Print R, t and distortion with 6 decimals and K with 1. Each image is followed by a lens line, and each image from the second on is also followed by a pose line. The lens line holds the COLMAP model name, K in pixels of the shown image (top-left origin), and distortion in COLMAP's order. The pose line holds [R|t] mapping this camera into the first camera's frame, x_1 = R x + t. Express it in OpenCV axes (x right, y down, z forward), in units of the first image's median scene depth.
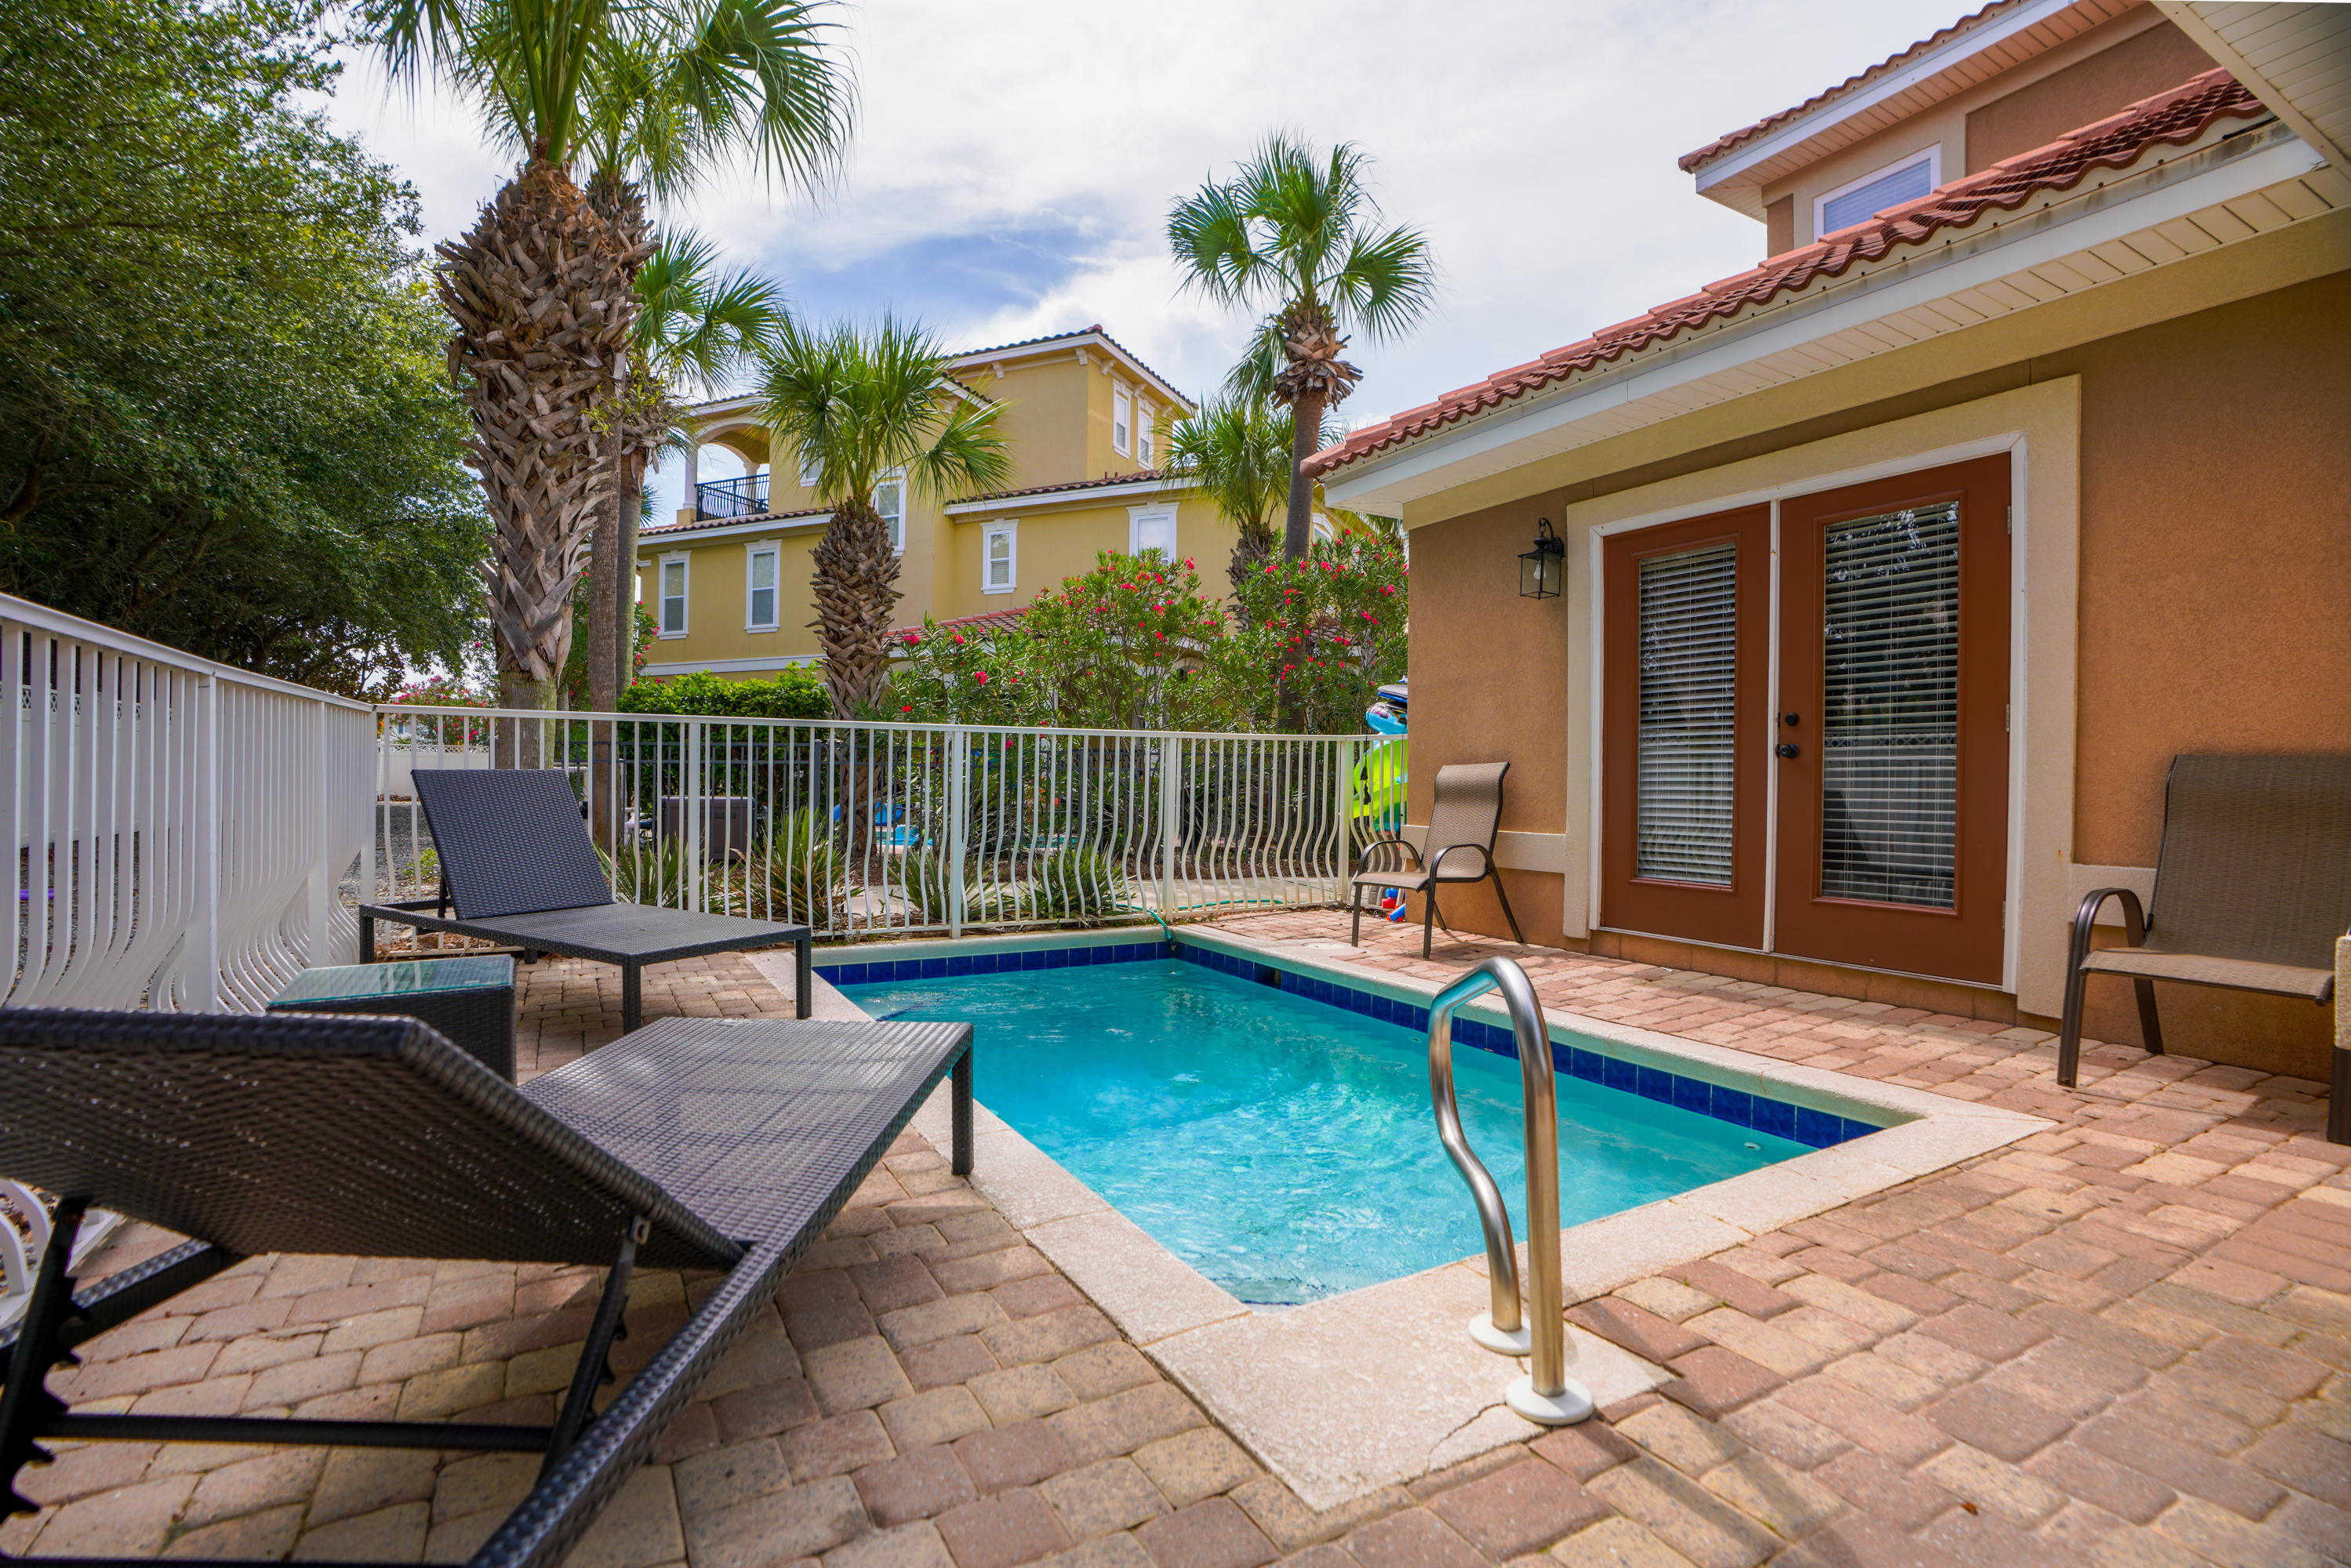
lens RADIAL K [[1098.7, 0, 1167.9], [0, 1098.7, 778.3], [0, 0, 1]] dist [-0.064503, 0.025734]
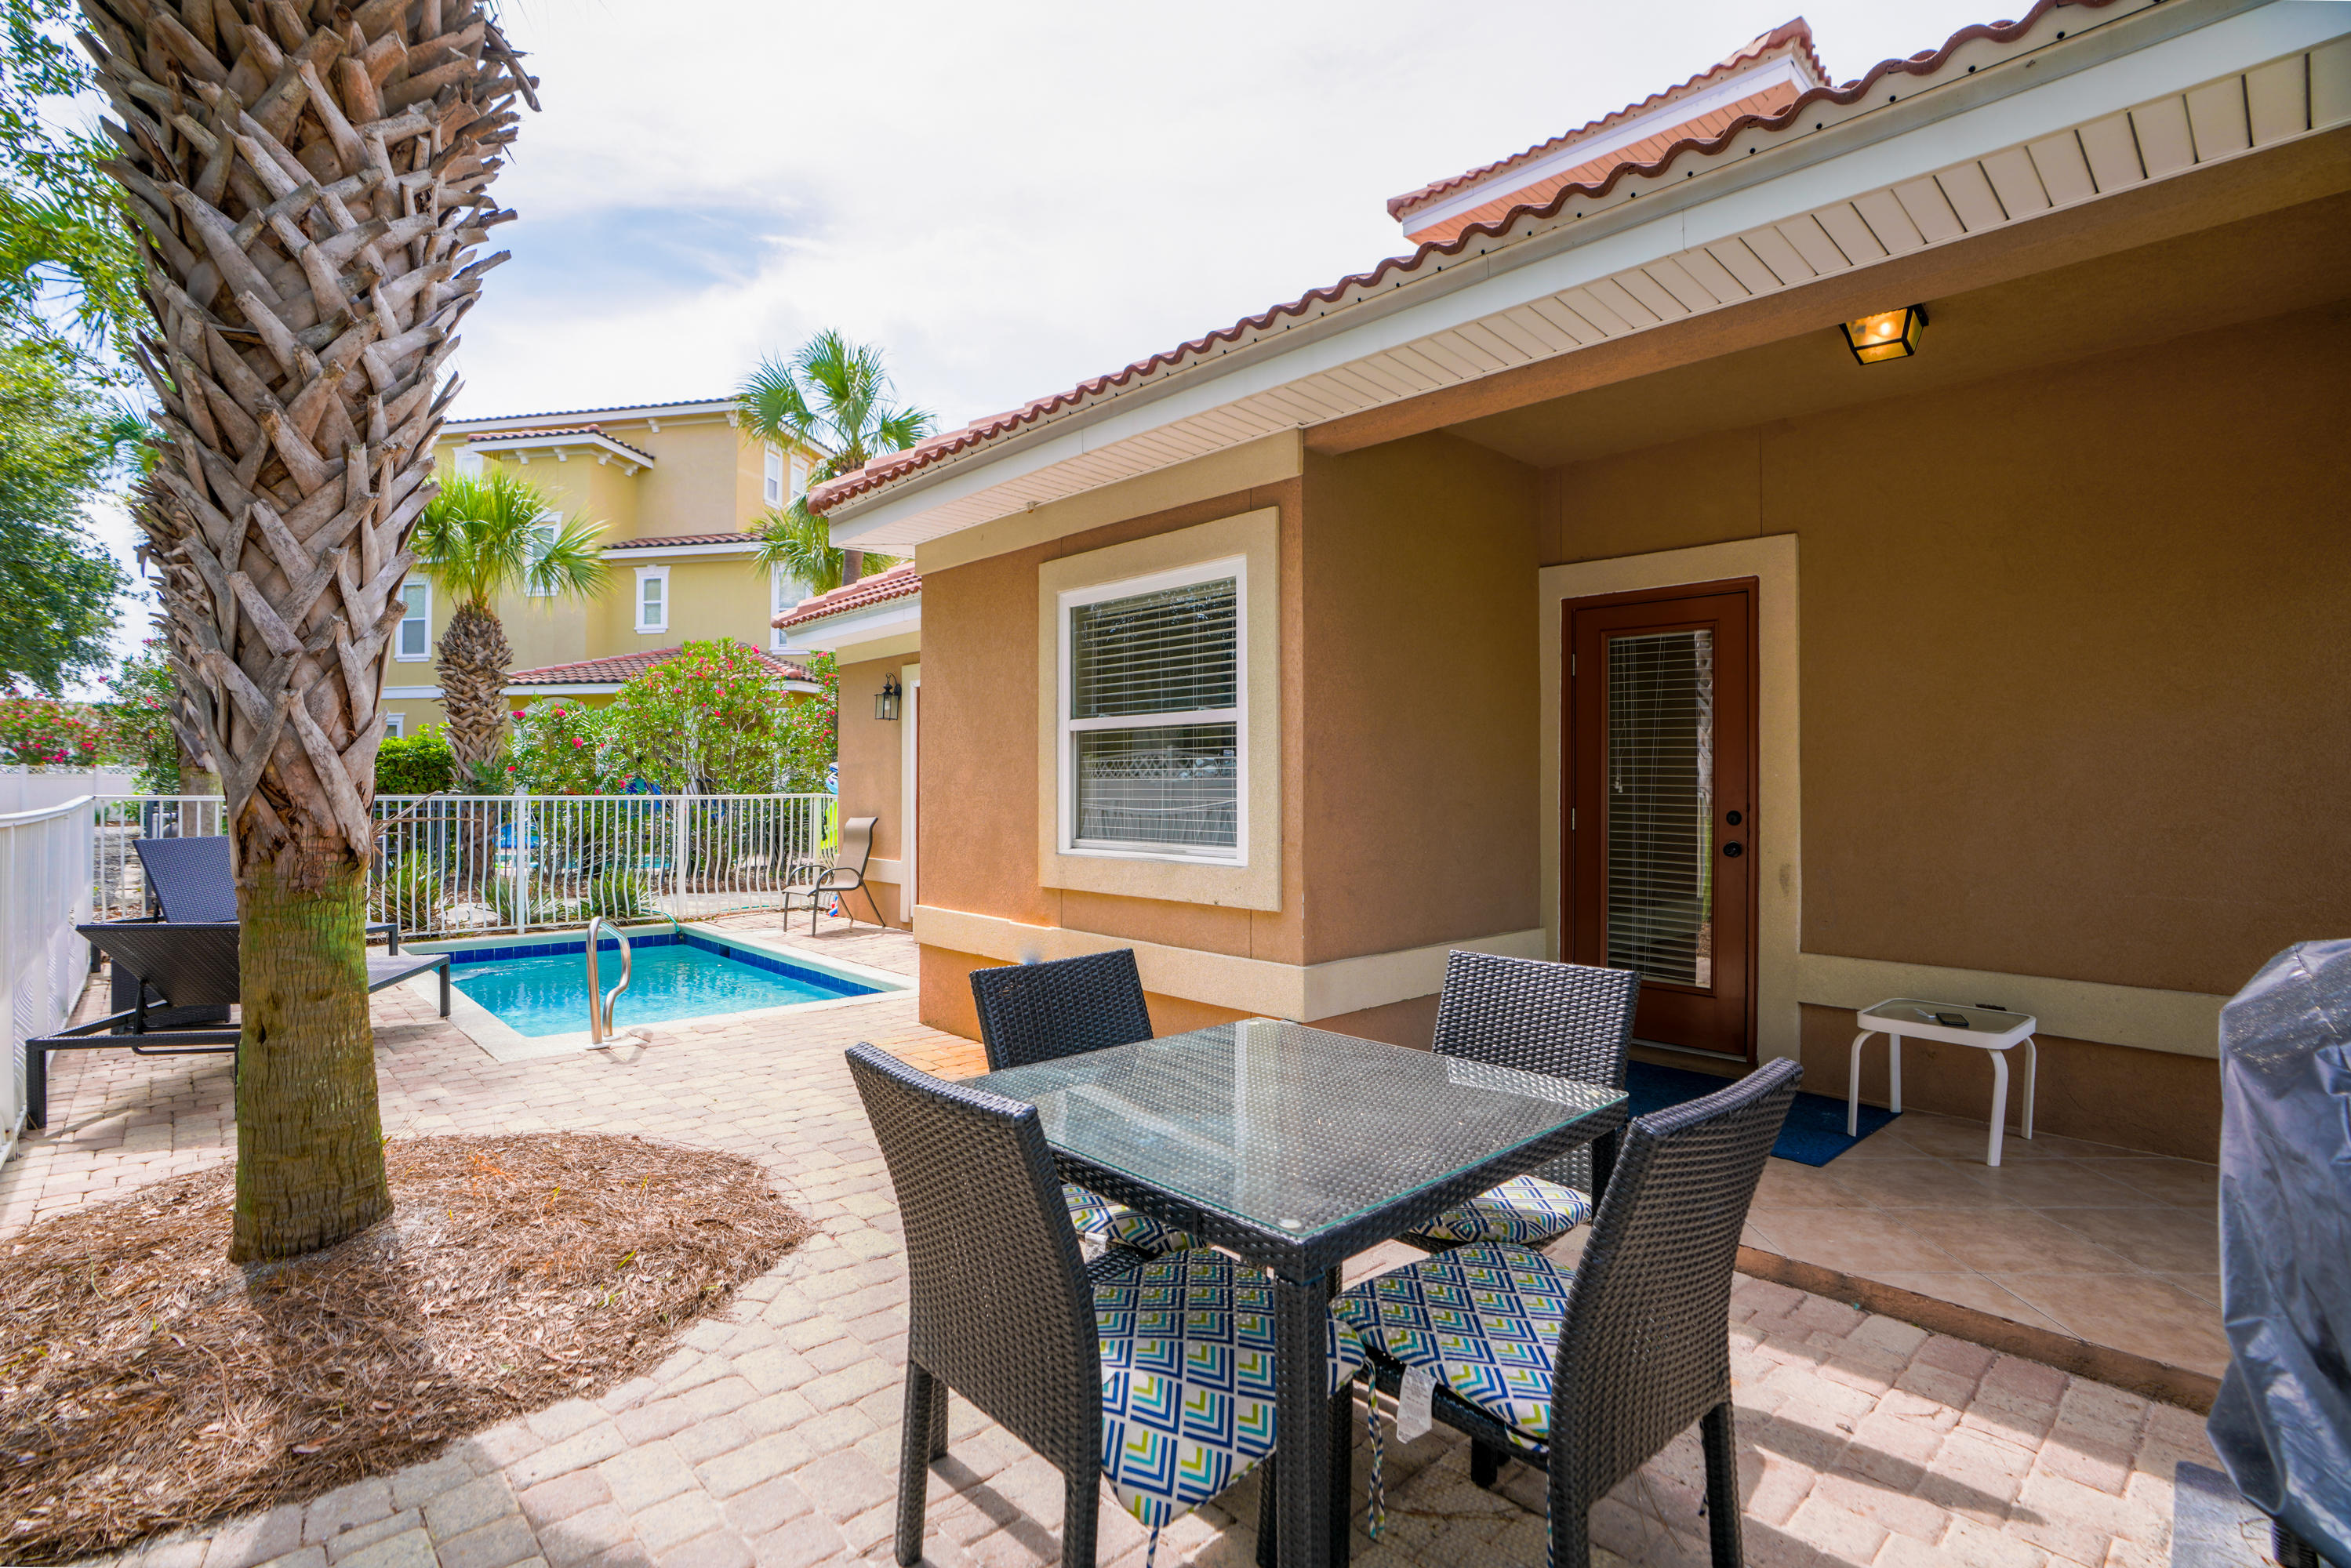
lens RADIAL K [[1098.7, 0, 1153.2], [0, 1098.7, 780.2], [0, 0, 1]] dist [-0.064503, 0.025734]
pose [[0.972312, -0.005833, 0.233615, 0.336429], [0.006963, 0.999968, -0.004015, -0.061737], [-0.233584, 0.005531, 0.972321, -0.719350]]
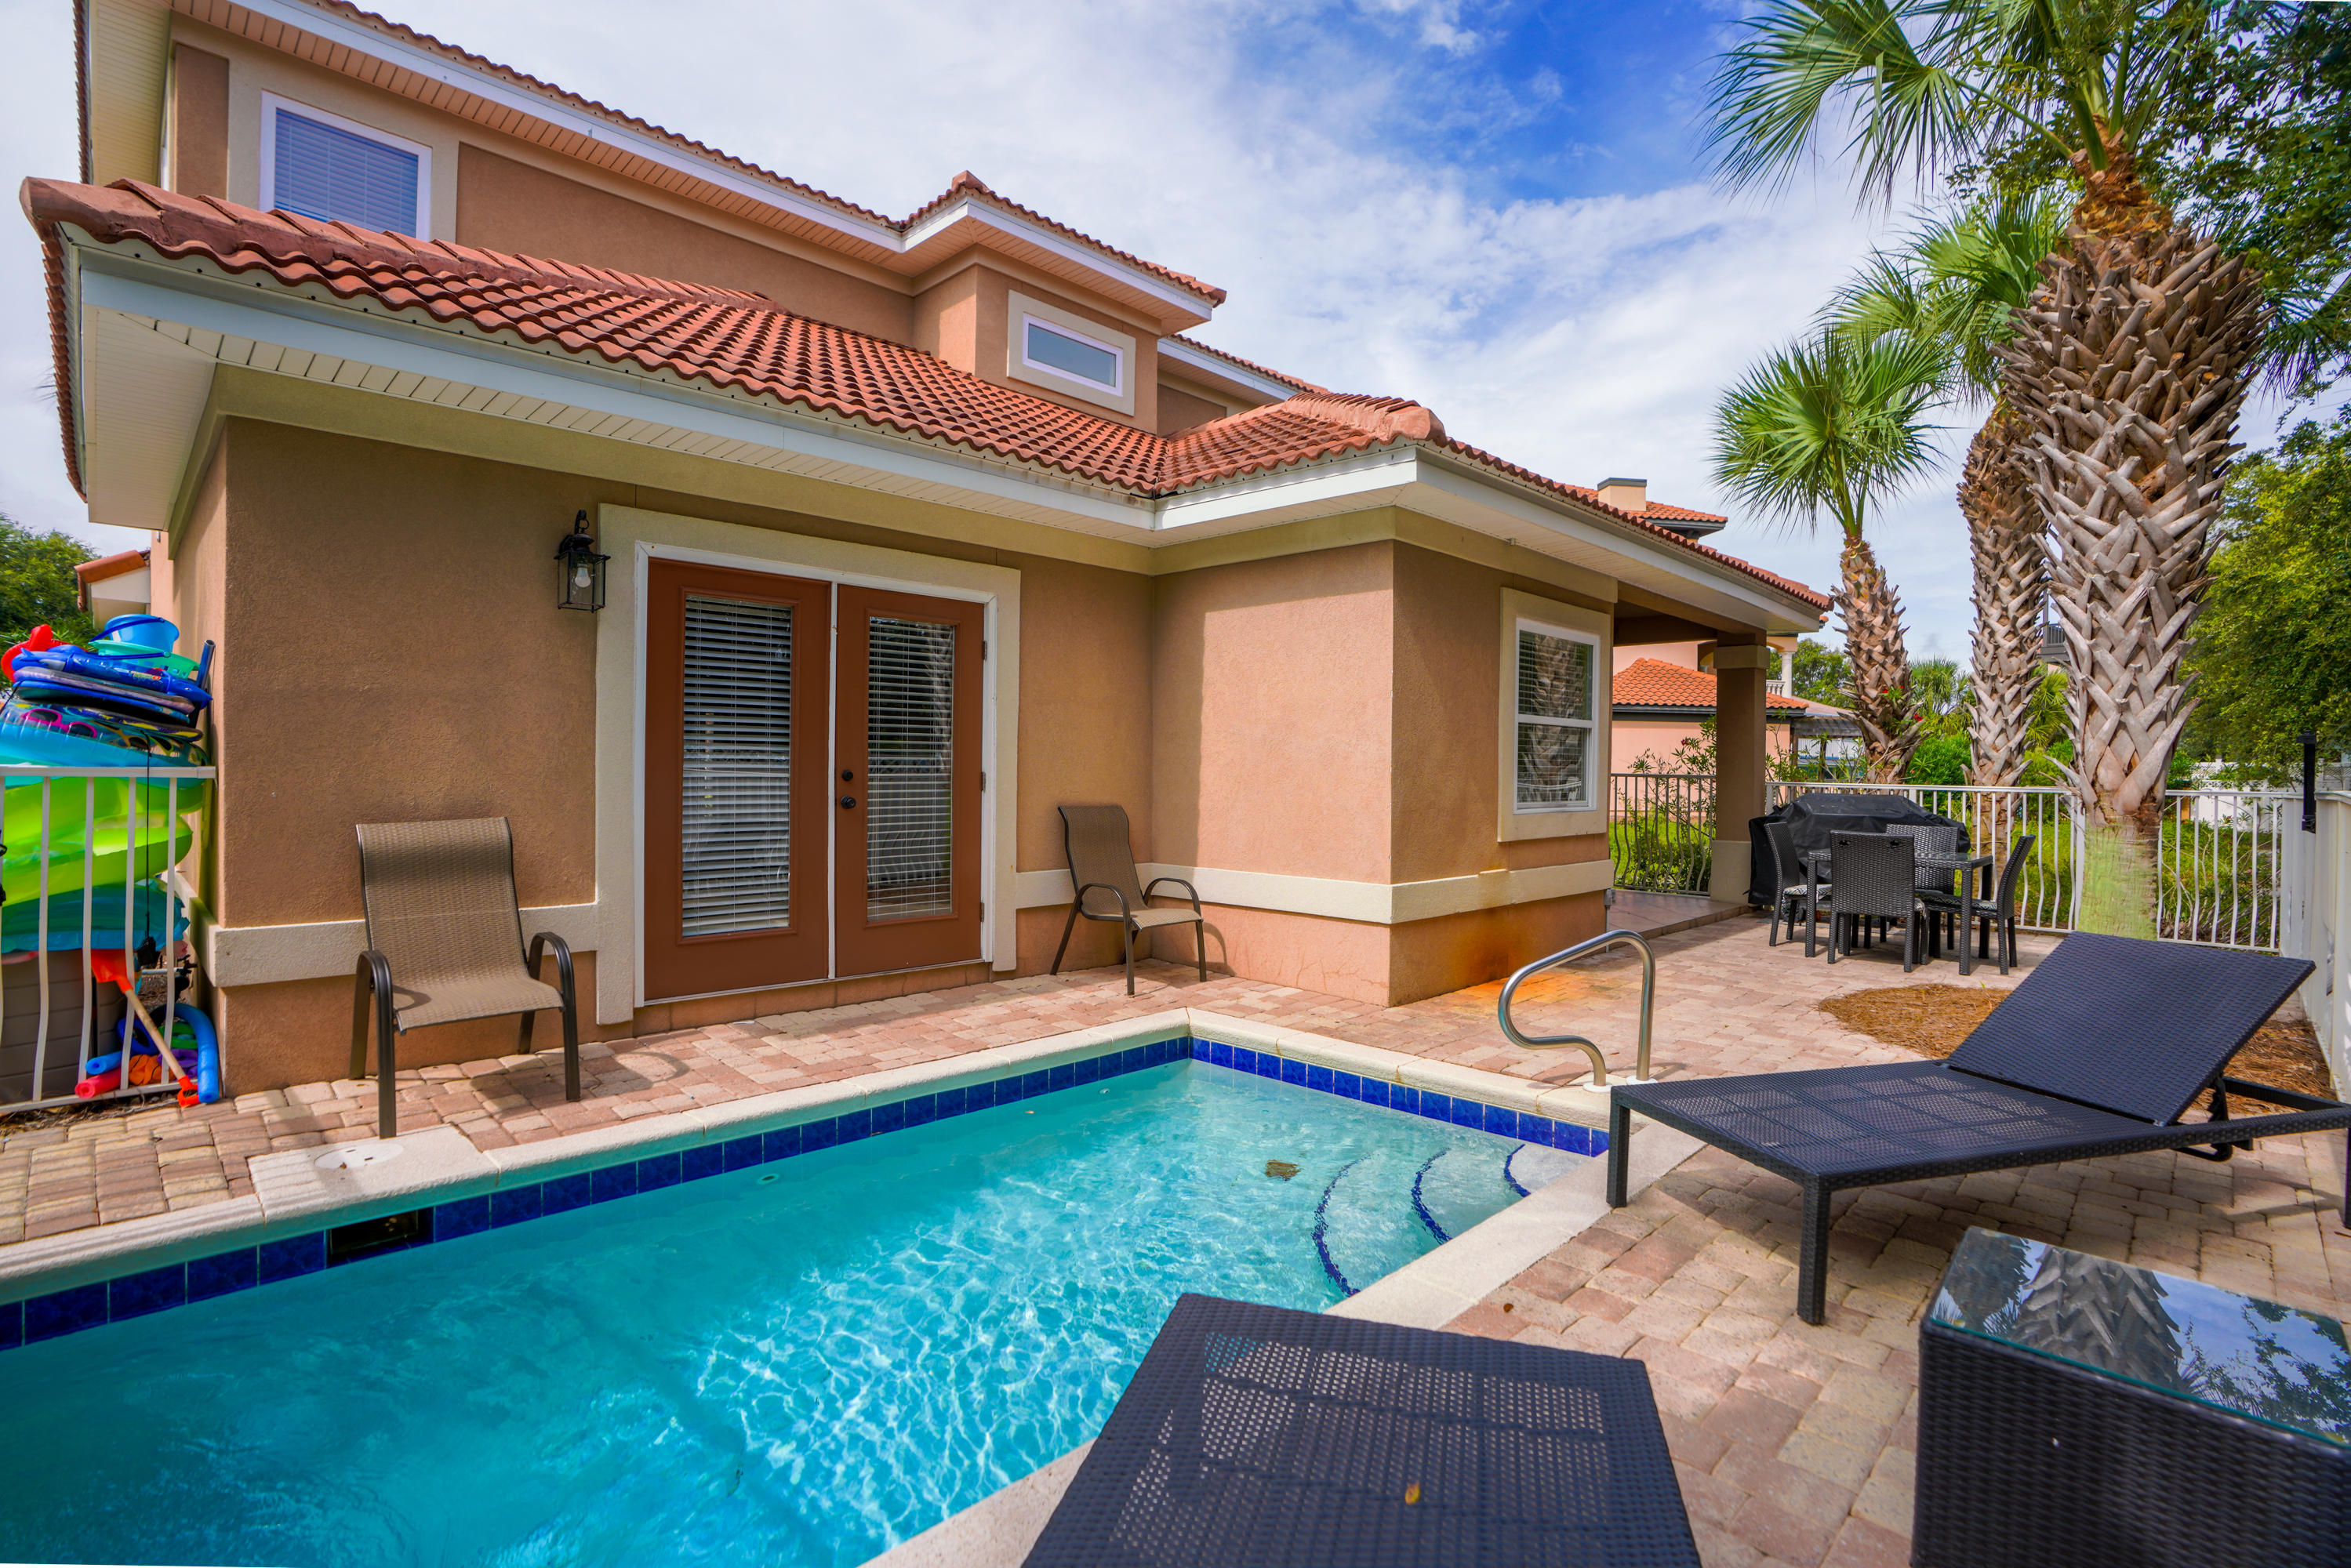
lens RADIAL K [[1098.7, 0, 1185.0], [0, 1098.7, 775.0], [0, 0, 1]] dist [-0.064503, 0.025734]
pose [[-0.278244, -0.018061, 0.960341, -0.519791], [-0.013781, 0.999795, 0.014810, -0.061114], [-0.960412, -0.009113, -0.278435, 0.768664]]
